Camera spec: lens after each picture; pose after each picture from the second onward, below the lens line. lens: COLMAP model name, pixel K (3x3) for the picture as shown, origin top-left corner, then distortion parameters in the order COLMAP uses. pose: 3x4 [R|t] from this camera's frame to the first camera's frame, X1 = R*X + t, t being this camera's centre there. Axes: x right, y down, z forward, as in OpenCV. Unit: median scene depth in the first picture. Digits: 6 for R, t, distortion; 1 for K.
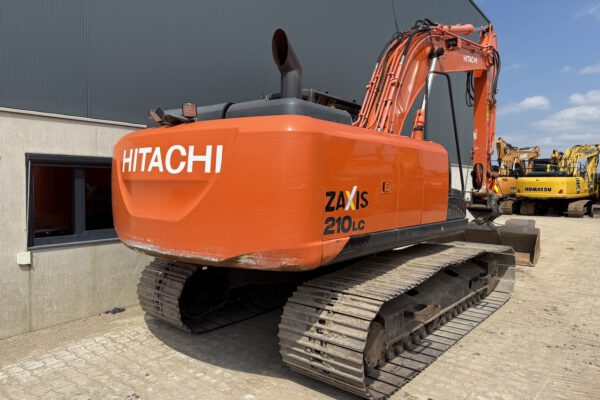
lens RADIAL K [[430.4, 0, 322.7], [0, 430.4, 197.5], [0, 0, 1]] dist [0.045744, -0.062254]
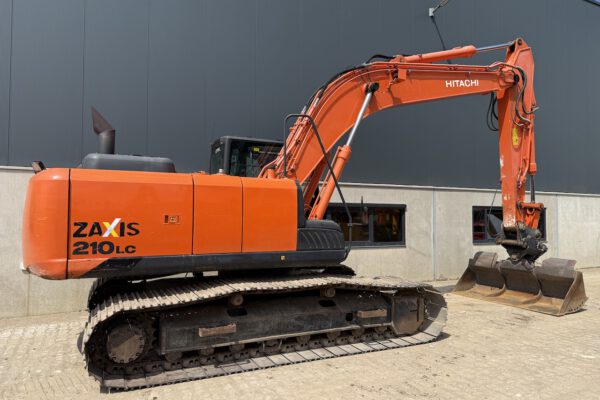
lens RADIAL K [[430.4, 0, 307.1], [0, 430.4, 201.1], [0, 0, 1]] dist [0.045744, -0.062254]
pose [[0.895030, -0.017363, -0.445667, 0.895281], [-0.012825, 0.997827, -0.064631, -0.001399], [0.445821, 0.063563, 0.892862, 0.069173]]
